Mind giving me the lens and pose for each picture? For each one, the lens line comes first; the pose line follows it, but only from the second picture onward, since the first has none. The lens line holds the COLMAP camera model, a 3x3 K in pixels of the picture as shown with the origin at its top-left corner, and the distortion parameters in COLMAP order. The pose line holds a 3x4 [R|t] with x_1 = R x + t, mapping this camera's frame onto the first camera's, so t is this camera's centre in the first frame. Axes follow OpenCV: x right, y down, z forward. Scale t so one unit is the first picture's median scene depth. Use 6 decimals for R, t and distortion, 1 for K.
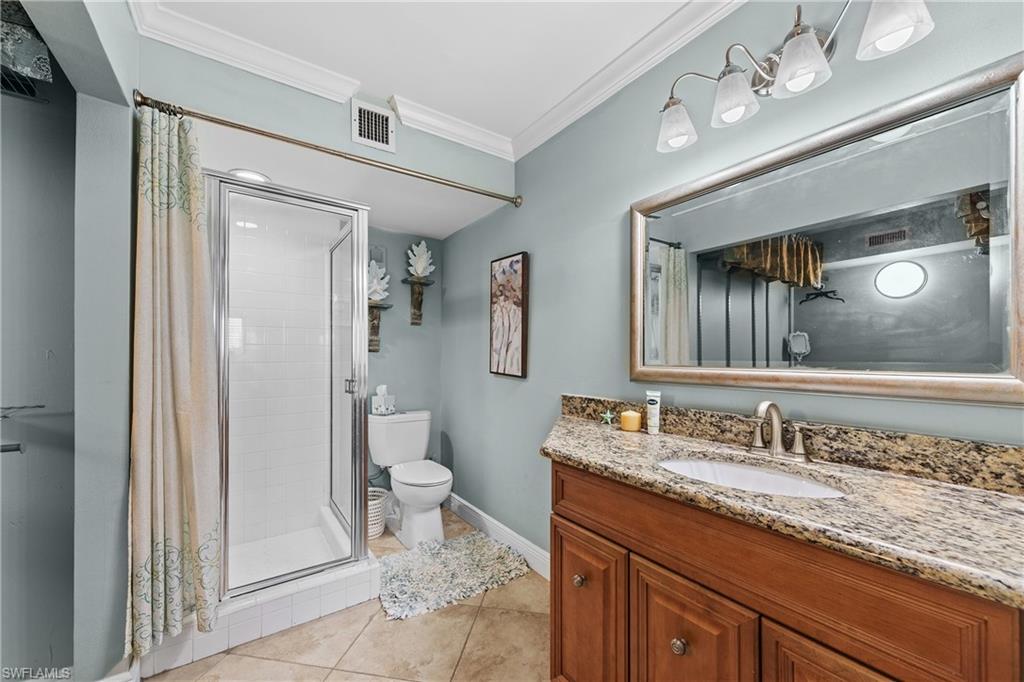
lens RADIAL K [[407.7, 0, 506.8], [0, 407.7, 348.3], [0, 0, 1]] dist [0.006152, -0.001230]
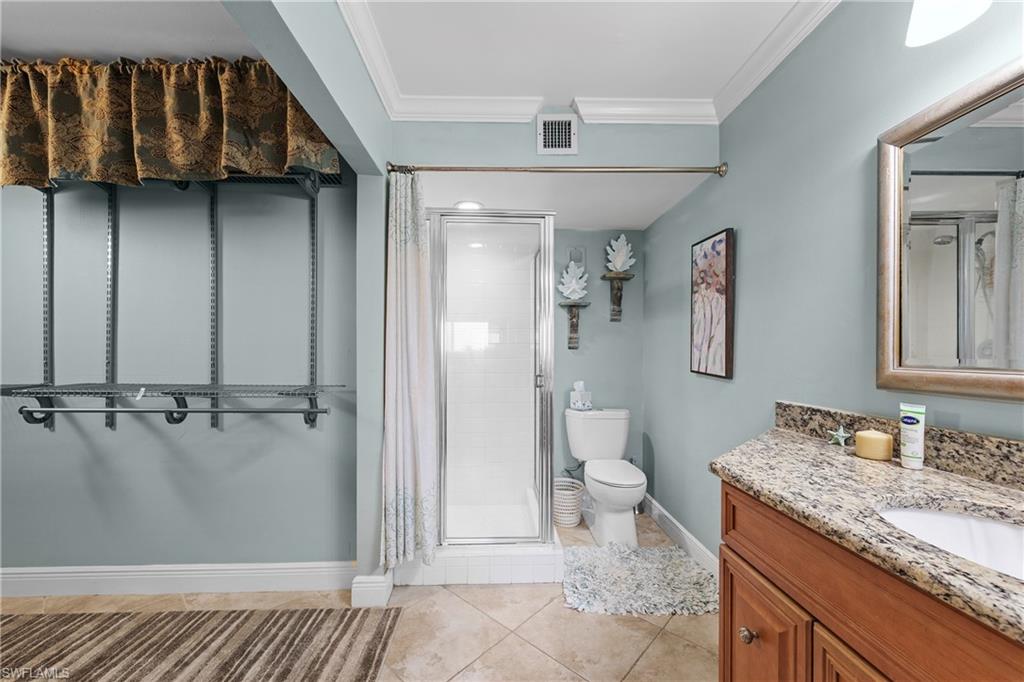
lens RADIAL K [[407.7, 0, 503.1], [0, 407.7, 347.0], [0, 0, 1]] dist [0.006152, -0.001230]
pose [[0.827815, -0.008507, -0.560937, 0.165729], [0.010552, 0.999944, 0.000408, 0.002200], [0.560902, -0.006257, 0.827859, 0.055698]]
